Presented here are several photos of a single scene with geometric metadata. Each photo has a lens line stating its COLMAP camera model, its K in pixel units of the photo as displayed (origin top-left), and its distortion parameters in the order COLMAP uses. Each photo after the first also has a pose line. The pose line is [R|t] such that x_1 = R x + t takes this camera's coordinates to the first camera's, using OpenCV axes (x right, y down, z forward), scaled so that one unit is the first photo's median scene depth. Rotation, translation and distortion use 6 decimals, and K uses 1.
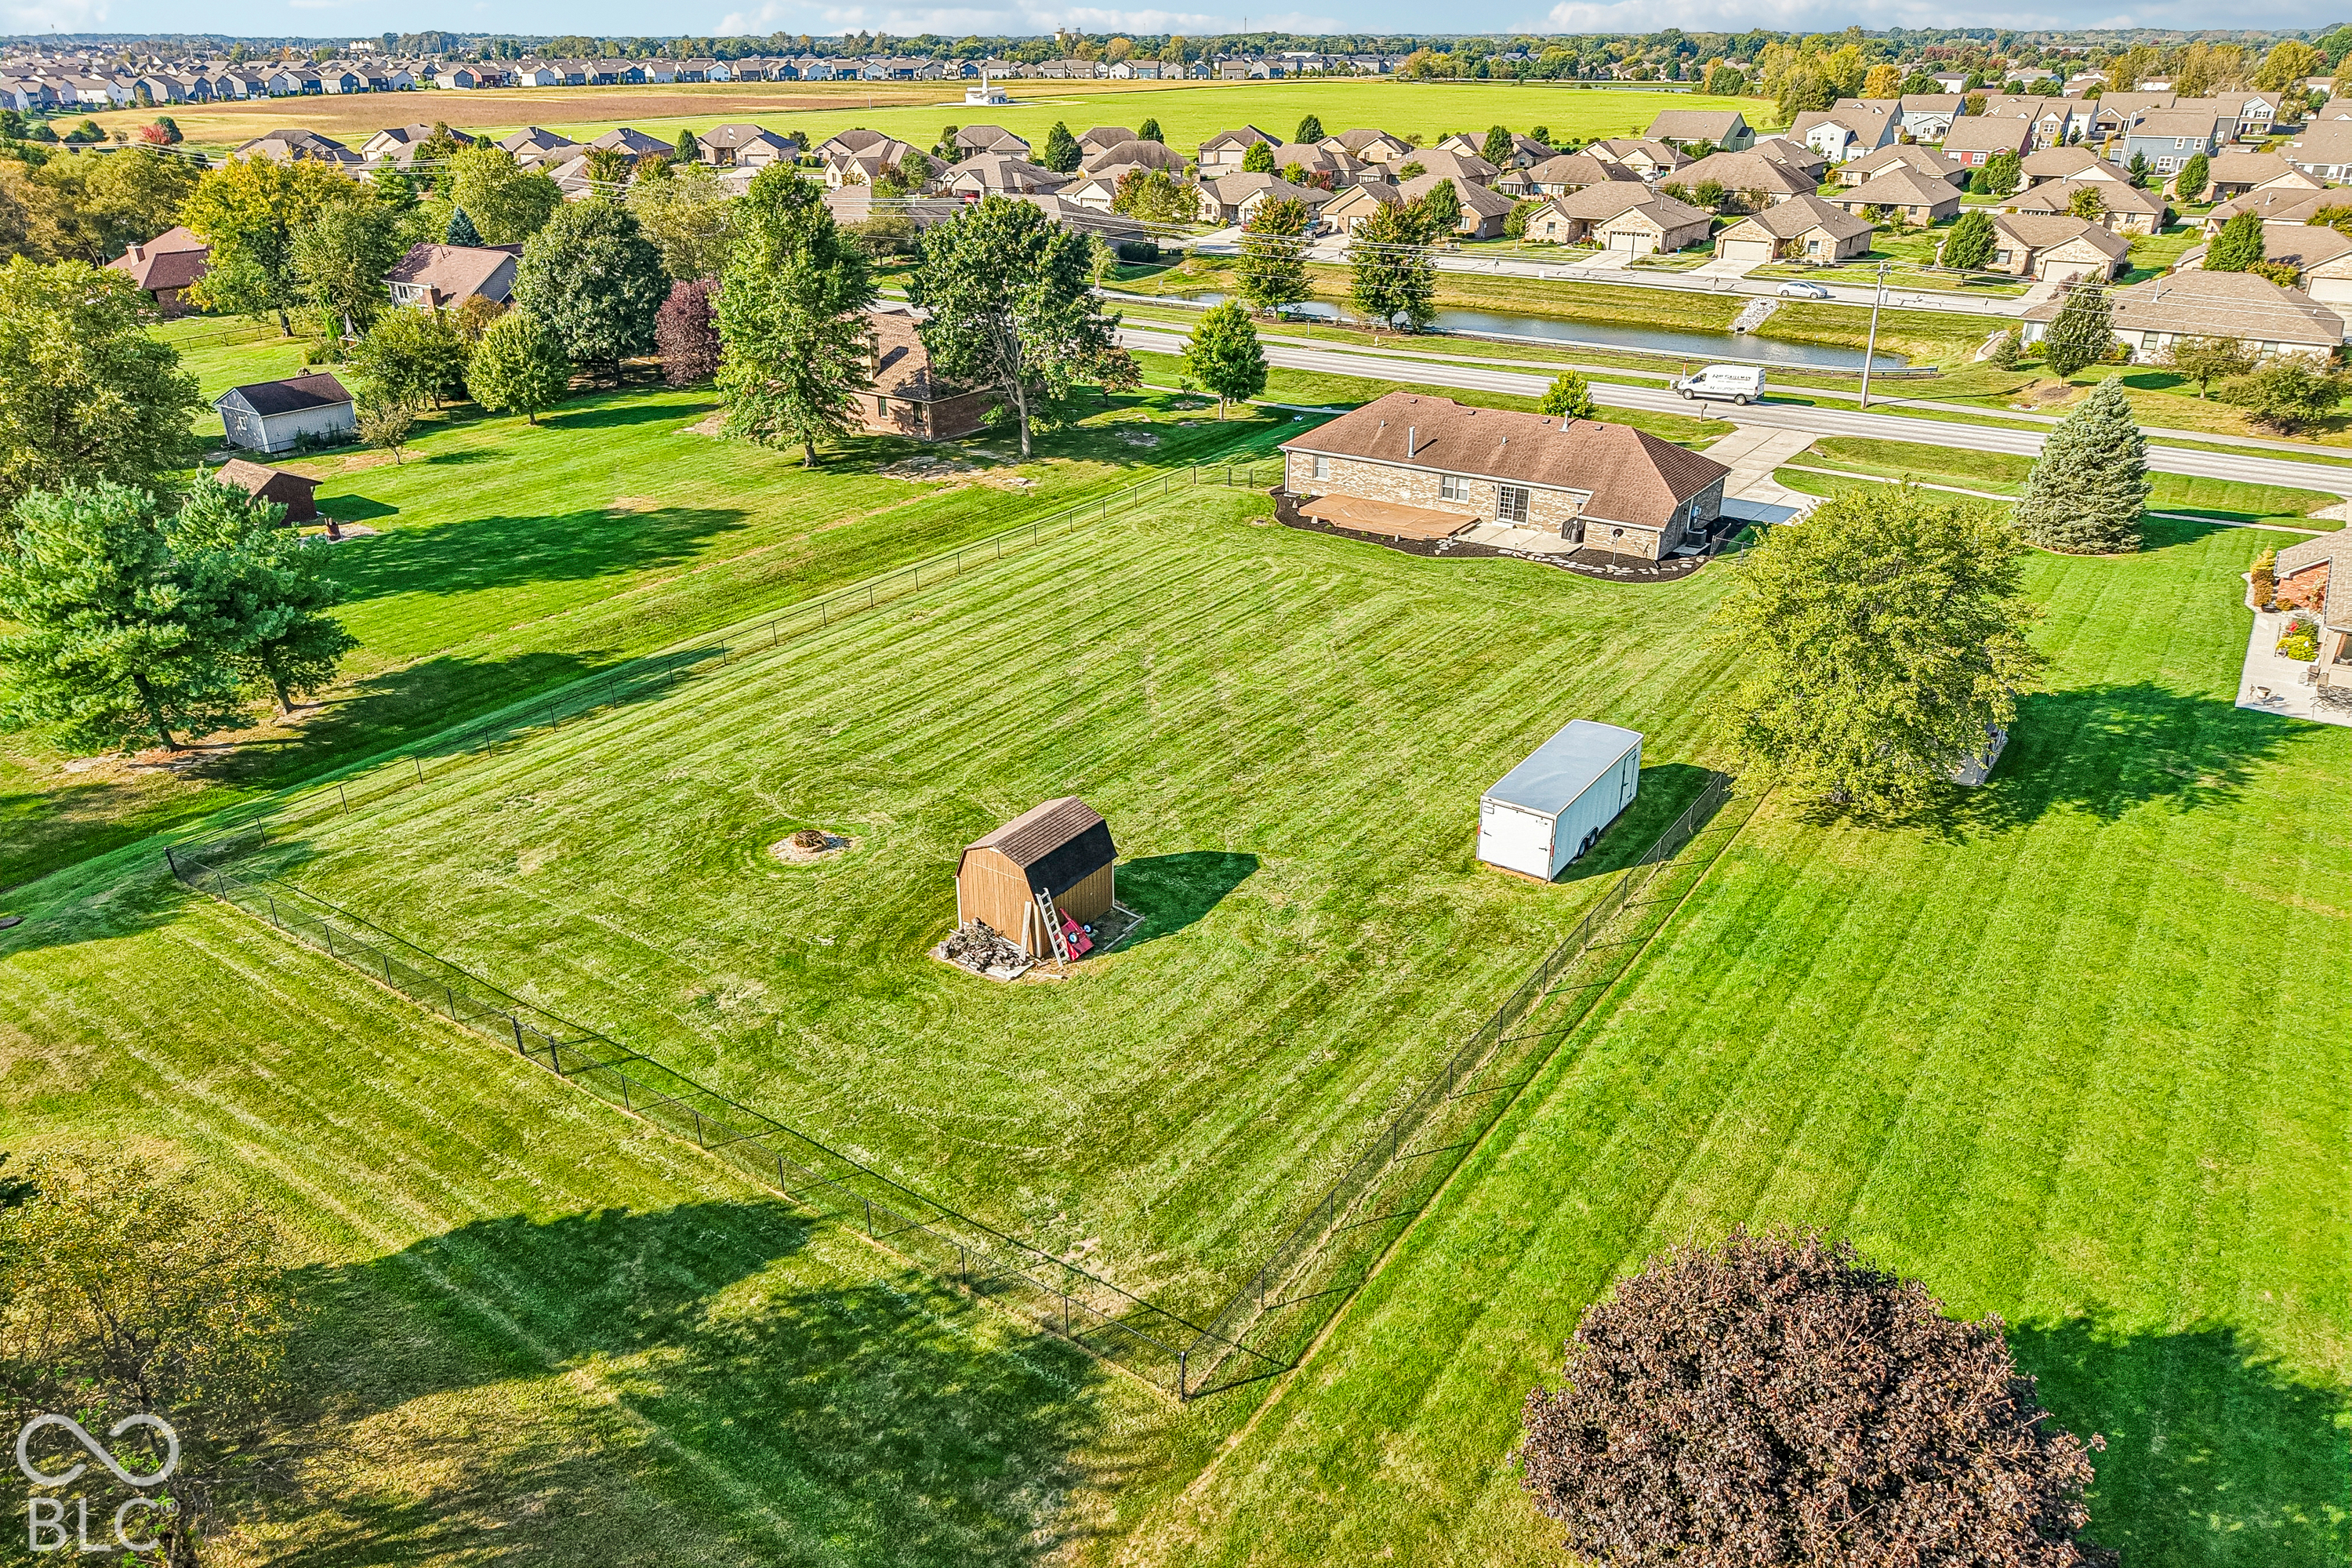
lens RADIAL K [[1568.7, 0, 1185.9], [0, 1568.7, 785.7], [0, 0, 1]] dist [0.035552, -0.045617]
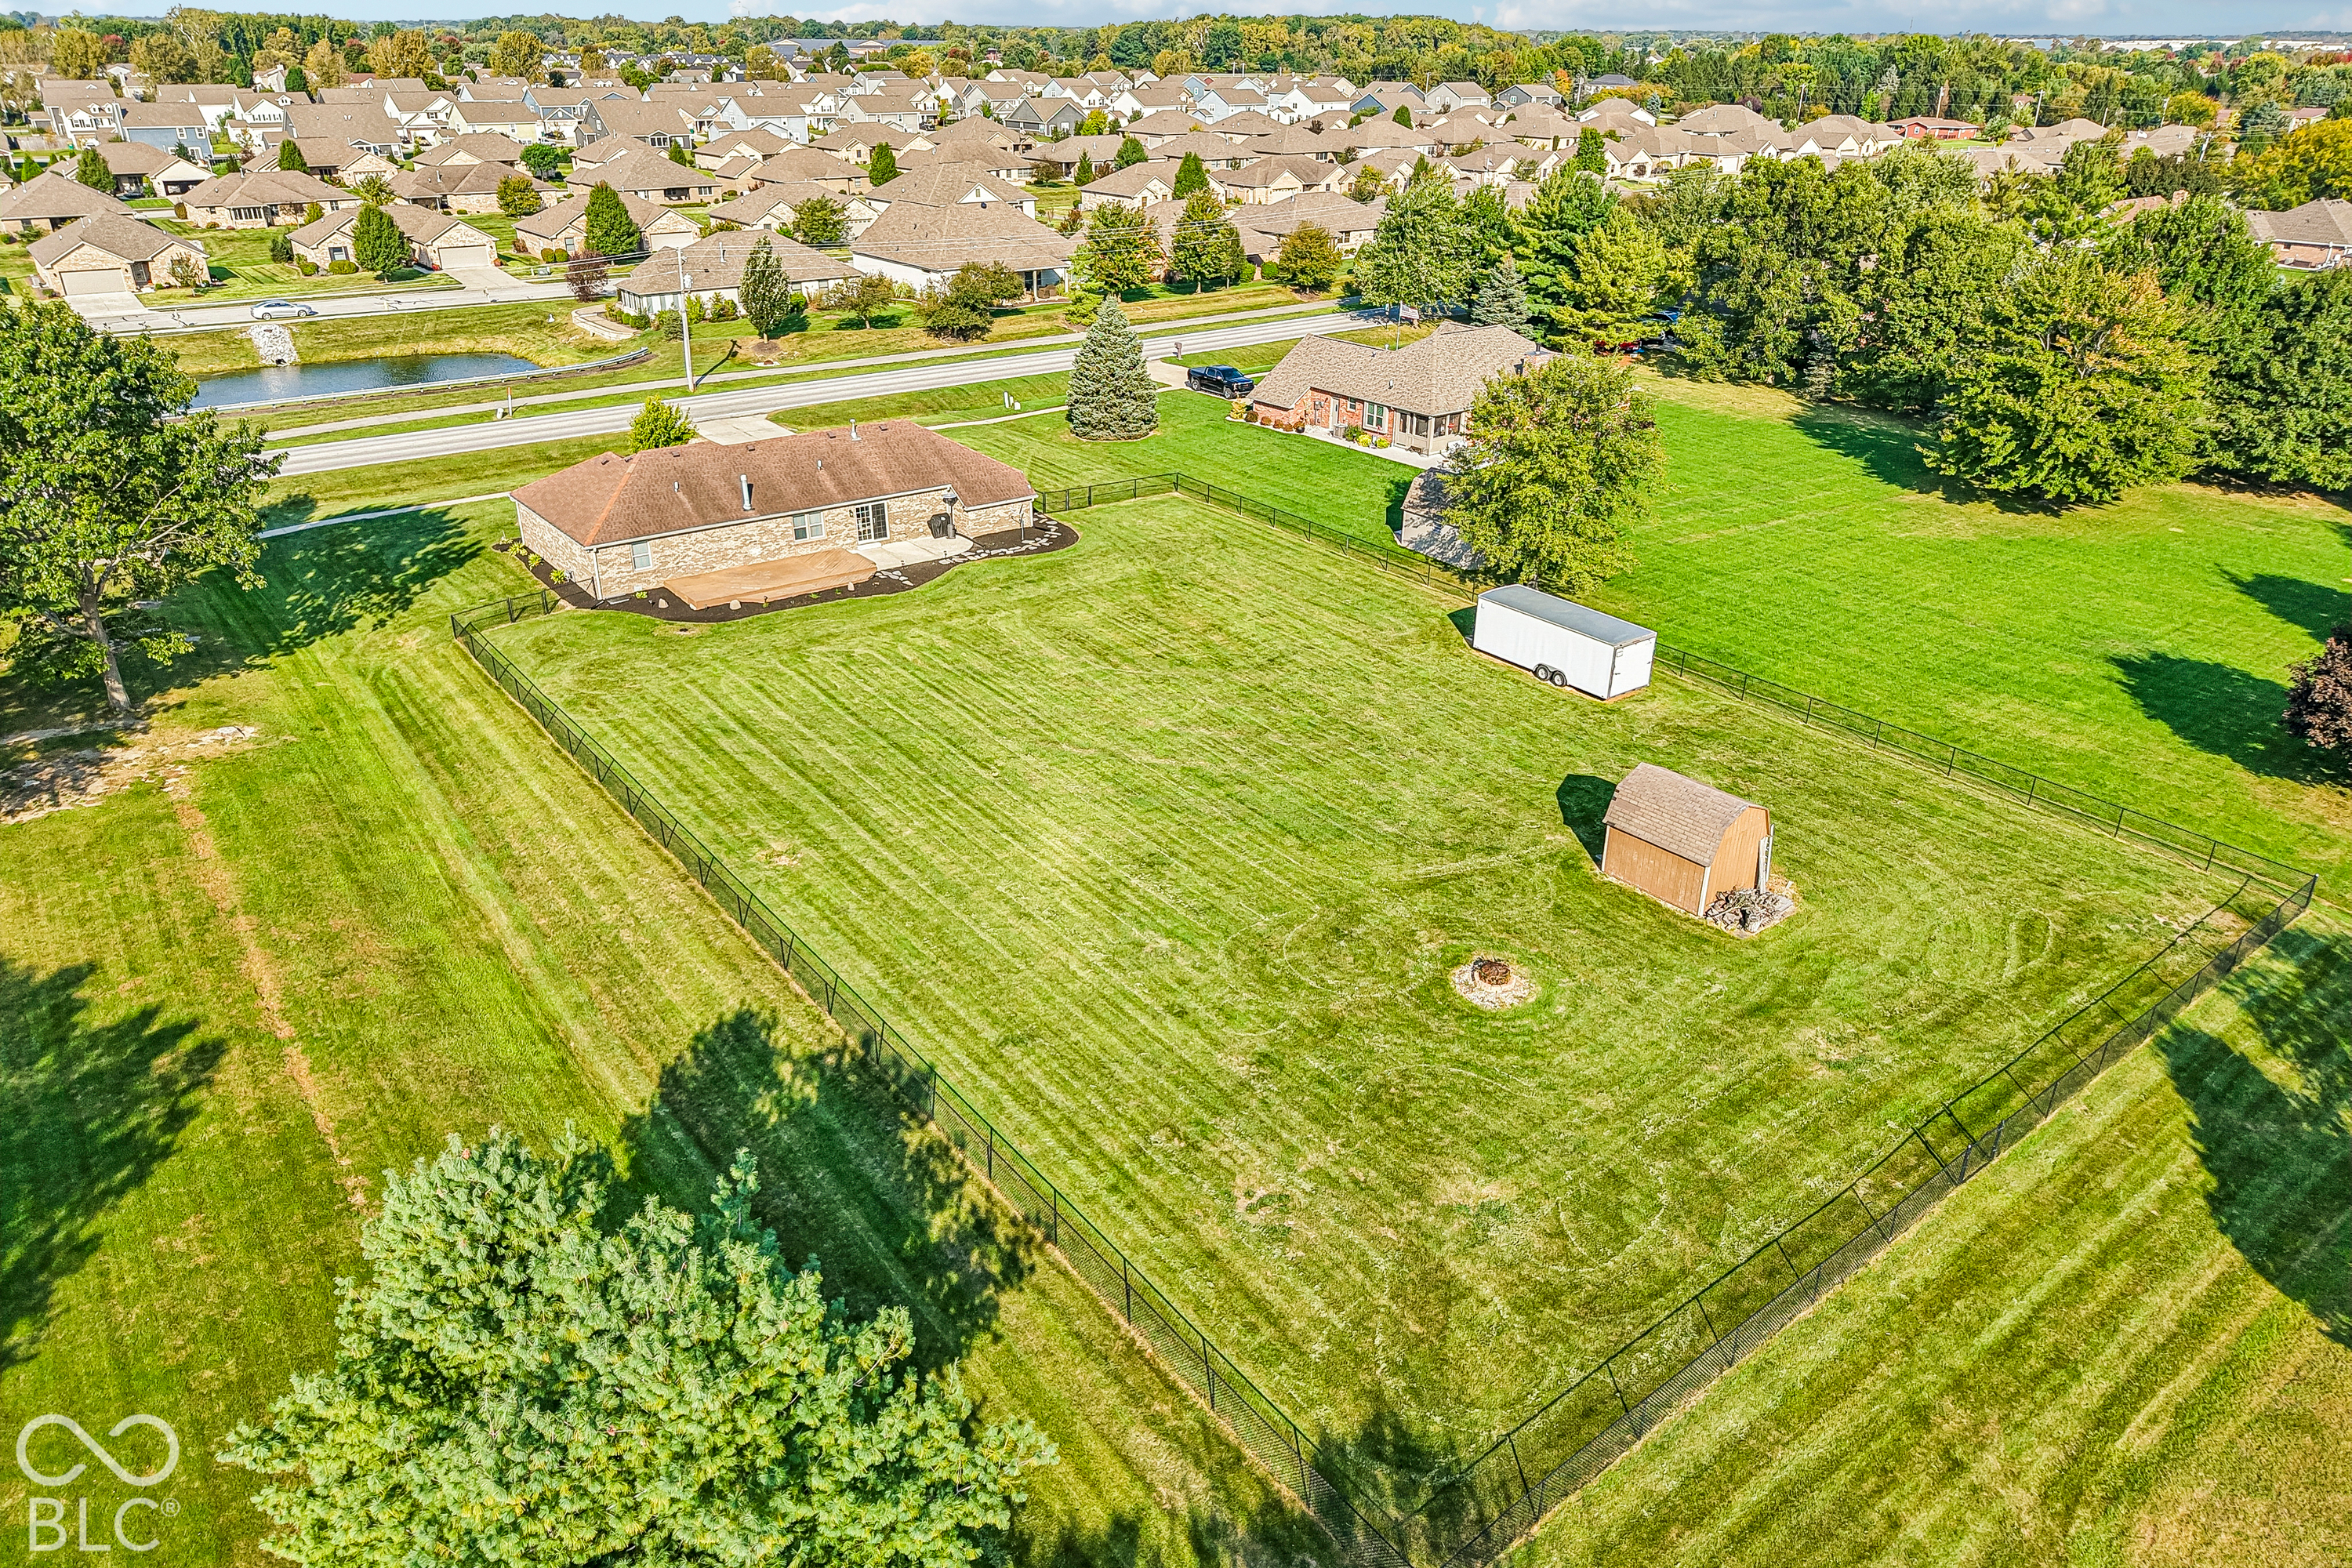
lens RADIAL K [[1565.9, 0, 1187.4], [0, 1565.9, 801.5], [0, 0, 1]] dist [0.010006, -0.007156]
pose [[0.304276, -0.416536, 0.856688, -0.698542], [0.401433, 0.871643, 0.281228, -0.252131], [-0.863868, 0.258332, 0.432432, 0.536524]]
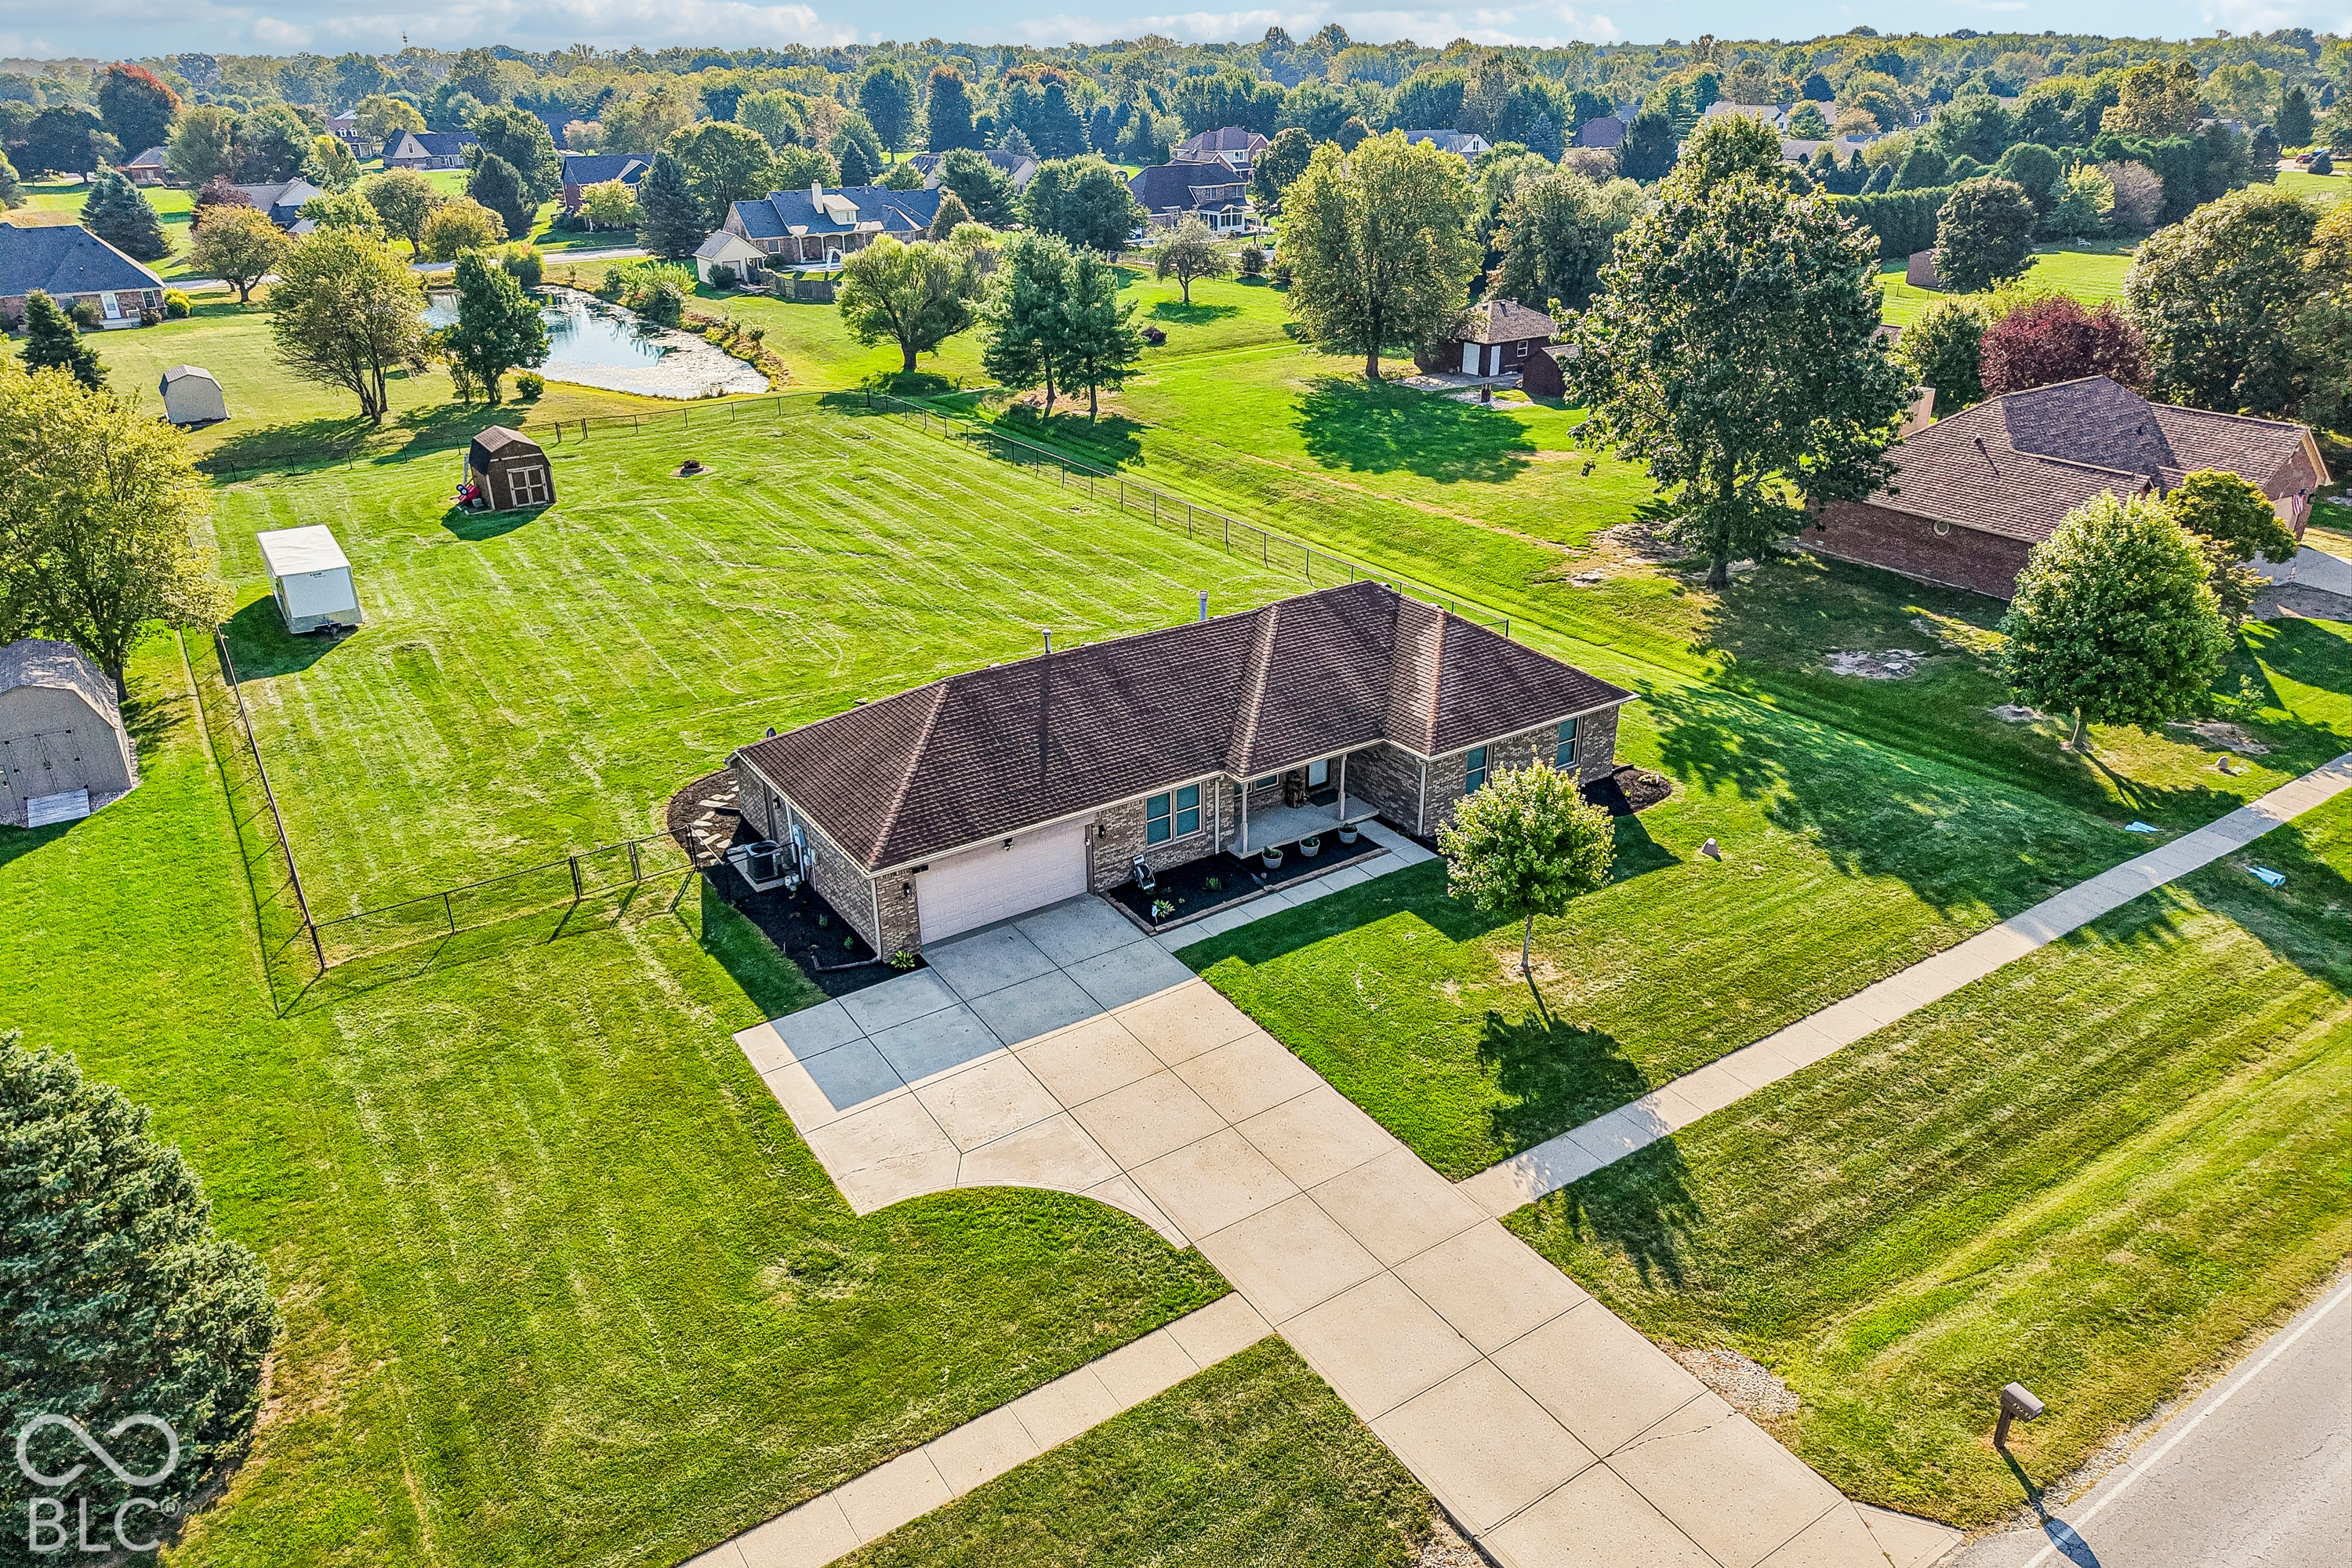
lens RADIAL K [[1565.9, 0, 1187.4], [0, 1565.9, 801.5], [0, 0, 1]] dist [0.010006, -0.007156]
pose [[-0.367036, 0.402124, -0.838797, 0.766629], [-0.393370, 0.750036, 0.531701, -0.549629], [0.842938, 0.525111, -0.117106, 1.286438]]
